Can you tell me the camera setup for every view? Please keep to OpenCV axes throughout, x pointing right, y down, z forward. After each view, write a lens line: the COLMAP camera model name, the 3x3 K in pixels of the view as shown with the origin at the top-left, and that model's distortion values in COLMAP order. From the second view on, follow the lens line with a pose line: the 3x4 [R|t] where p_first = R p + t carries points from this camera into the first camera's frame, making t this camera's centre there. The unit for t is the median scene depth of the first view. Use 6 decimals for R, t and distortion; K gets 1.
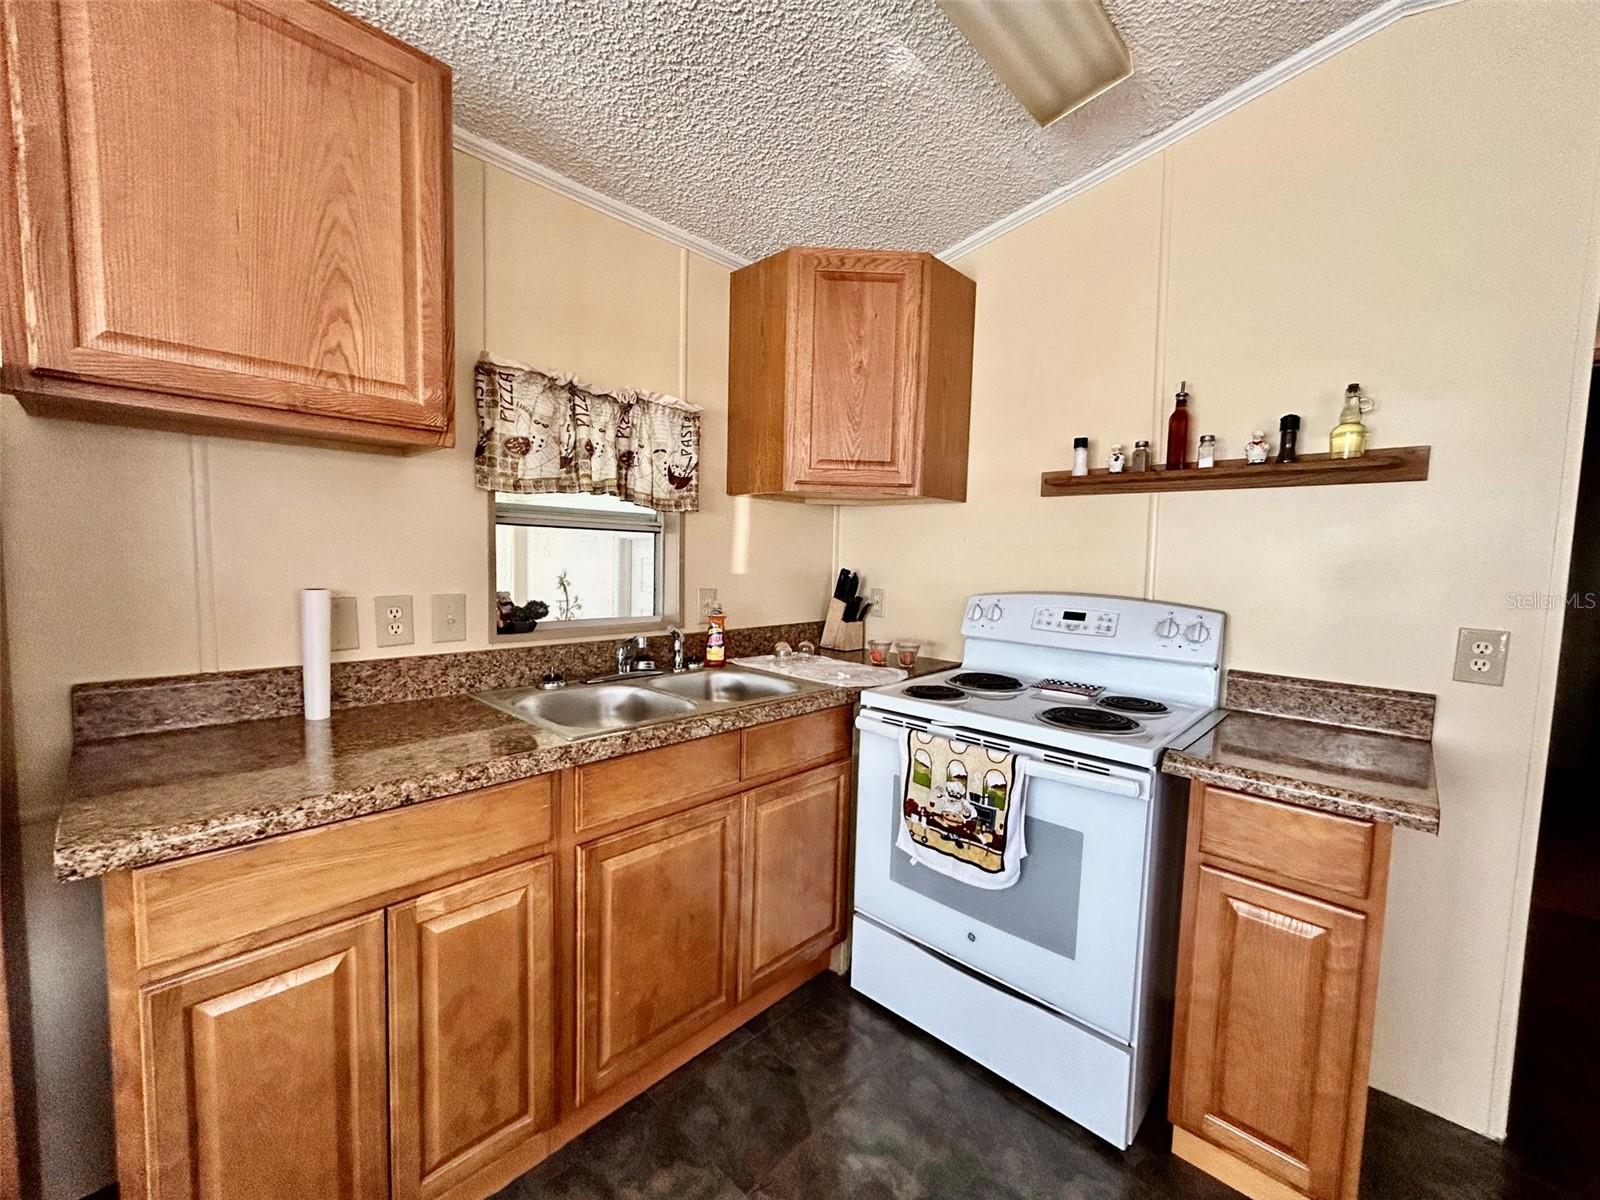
lens RADIAL K [[651.8, 0, 800.0], [0, 651.8, 600.0], [0, 0, 1]] dist [0.000520, 0.000174]
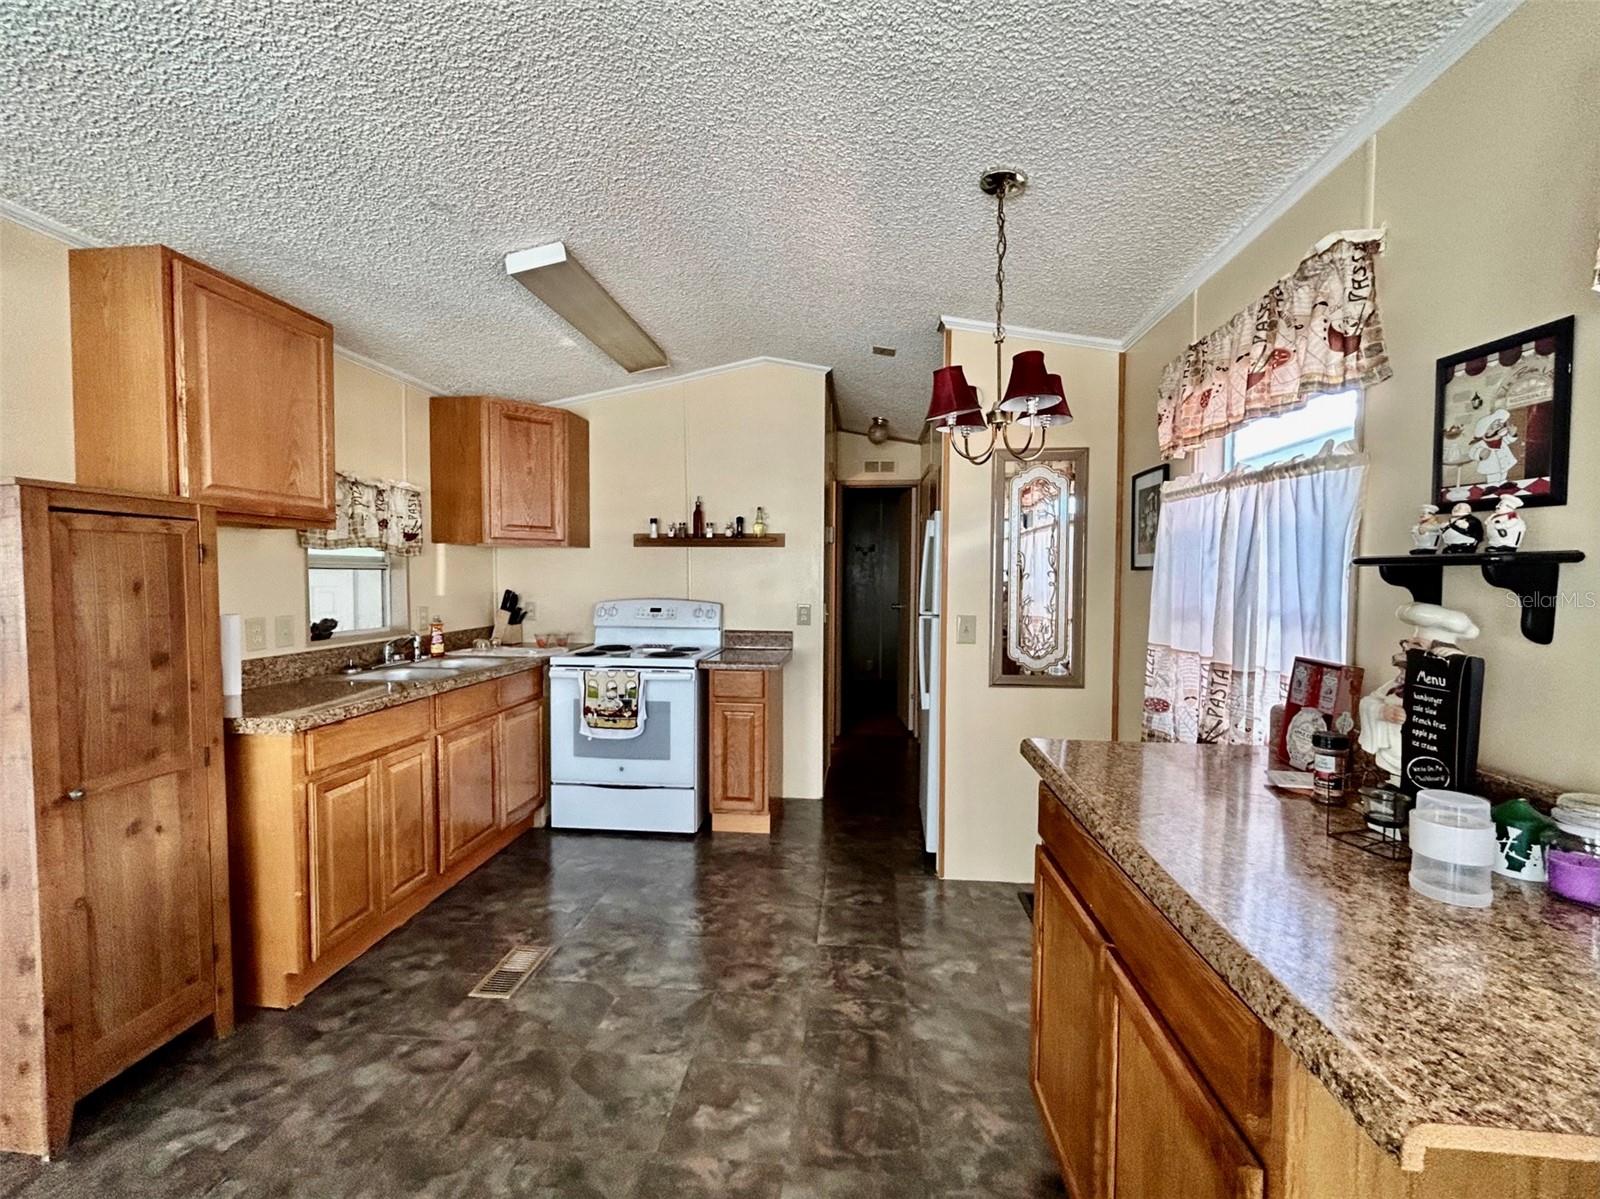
lens RADIAL K [[651.8, 0, 800.0], [0, 651.8, 599.5], [0, 0, 1]] dist [0.000520, 0.000174]
pose [[0.788830, -0.045847, 0.612900, -0.486495], [0.059196, 0.998245, -0.001517, 0.025377], [-0.611755, 0.037478, 0.790159, -0.903928]]
